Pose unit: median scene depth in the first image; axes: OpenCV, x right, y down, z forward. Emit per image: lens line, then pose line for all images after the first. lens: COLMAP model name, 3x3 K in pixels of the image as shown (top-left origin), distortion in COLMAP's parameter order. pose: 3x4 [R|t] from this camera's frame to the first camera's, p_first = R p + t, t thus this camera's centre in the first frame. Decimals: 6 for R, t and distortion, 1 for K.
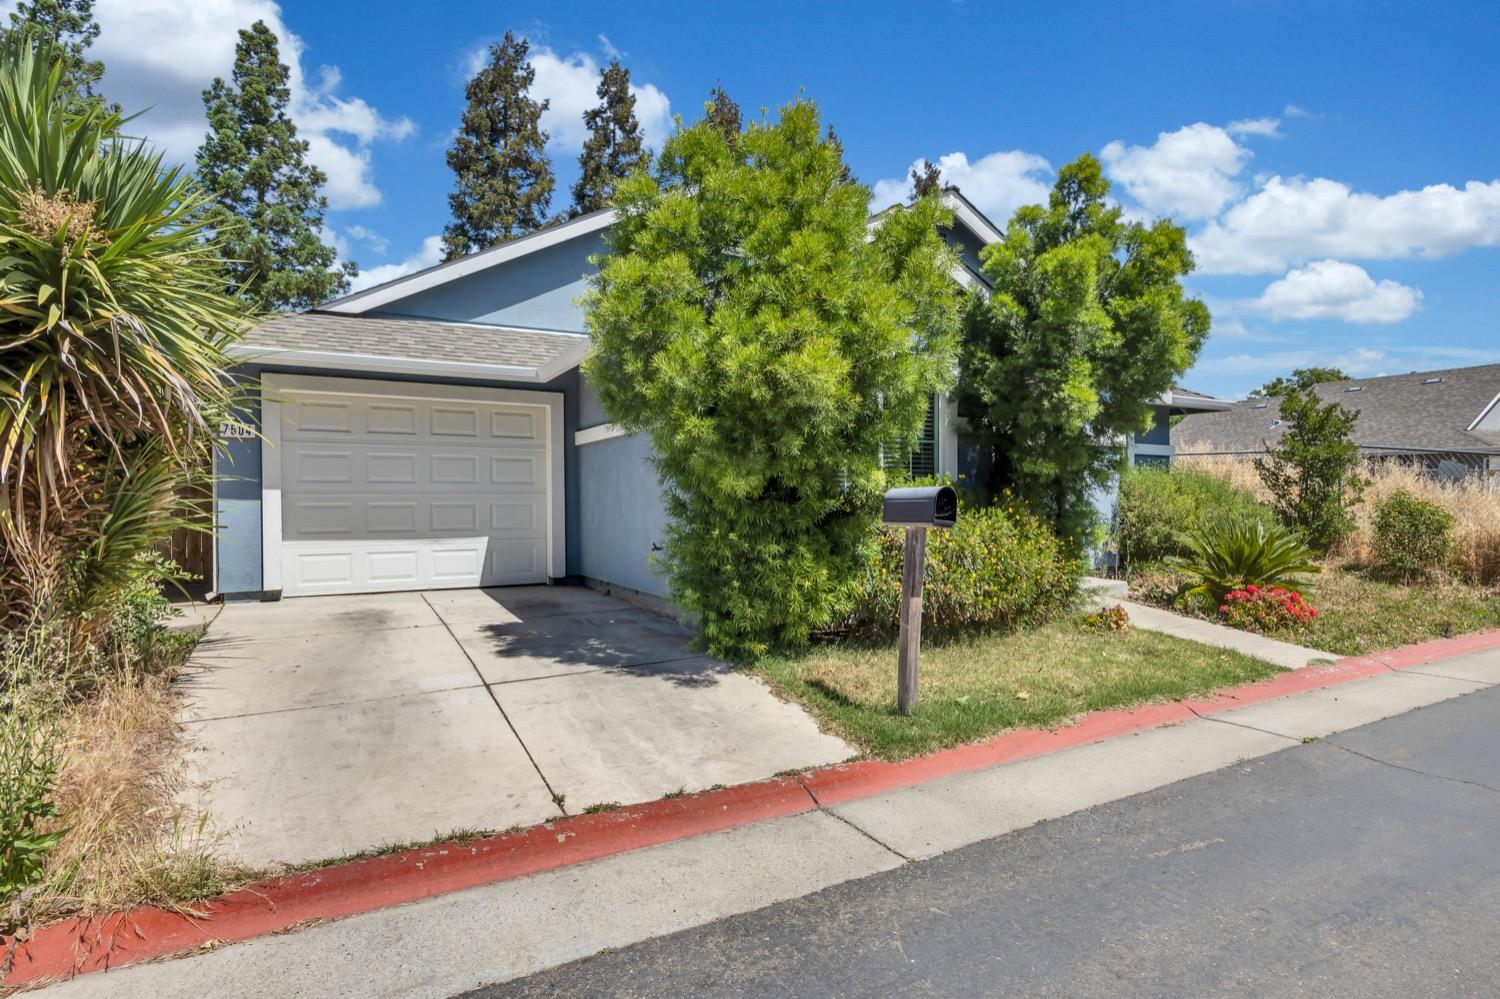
lens RADIAL K [[747.4, 0, 747.7], [0, 747.4, 496.5], [0, 0, 1]] dist [-0.022411, -0.002159]
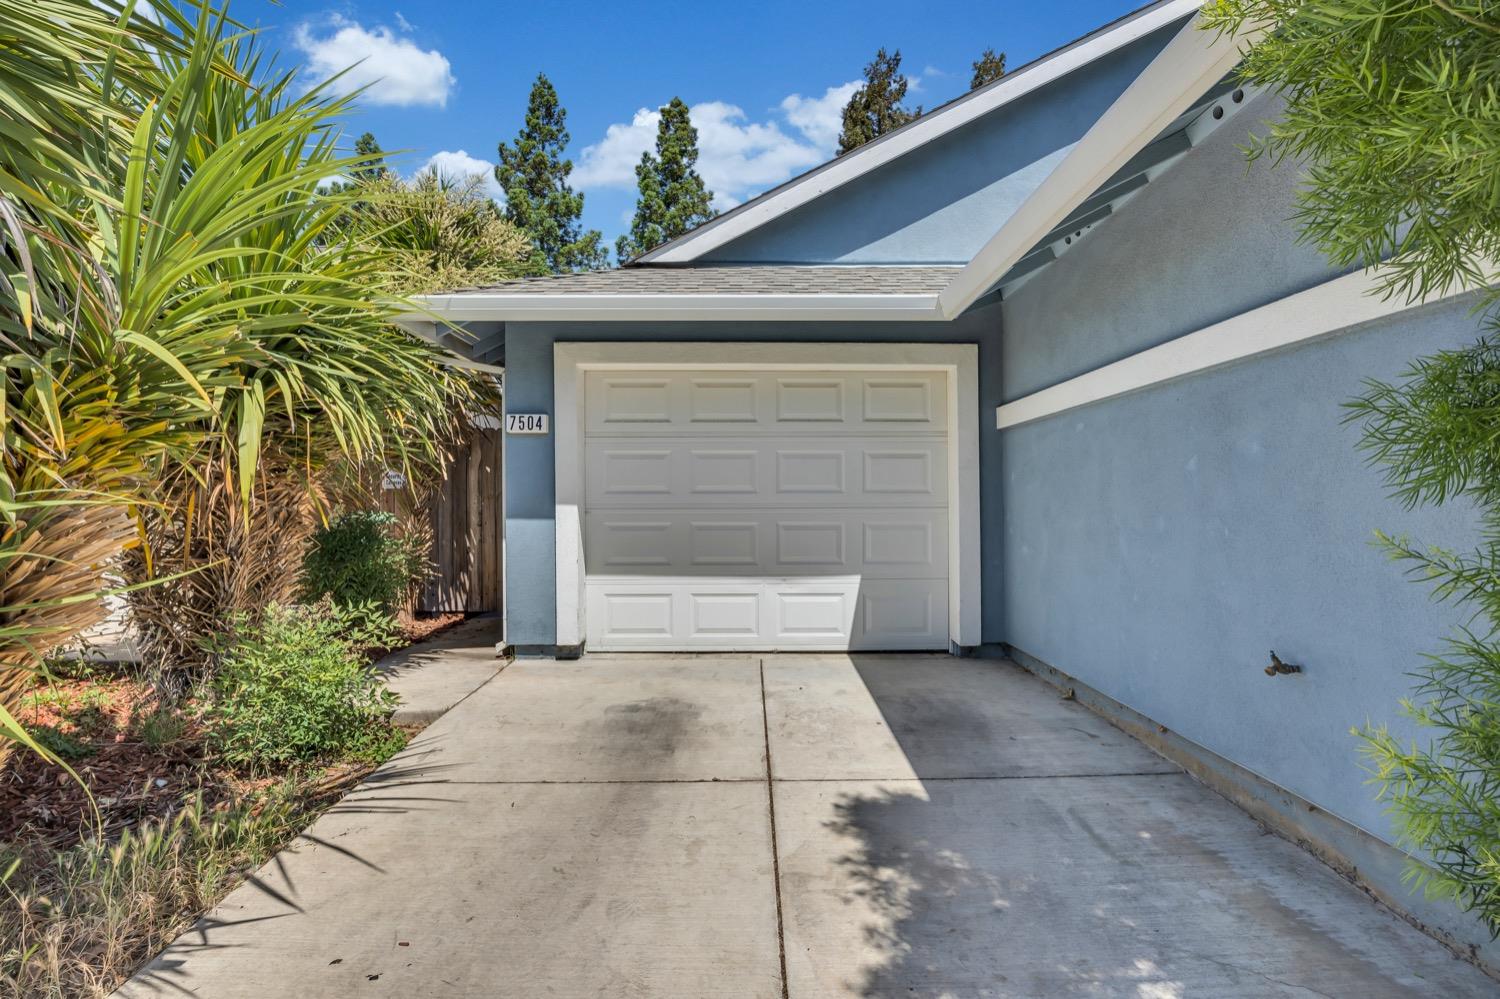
lens RADIAL K [[747.4, 0, 748.0], [0, 747.4, 496.8], [0, 0, 1]] dist [-0.022411, -0.002159]
pose [[0.880998, -0.004046, -0.473102, -0.125499], [0.000967, 0.999977, -0.006750, -0.009917], [0.473118, 0.005489, 0.880982, 0.379176]]
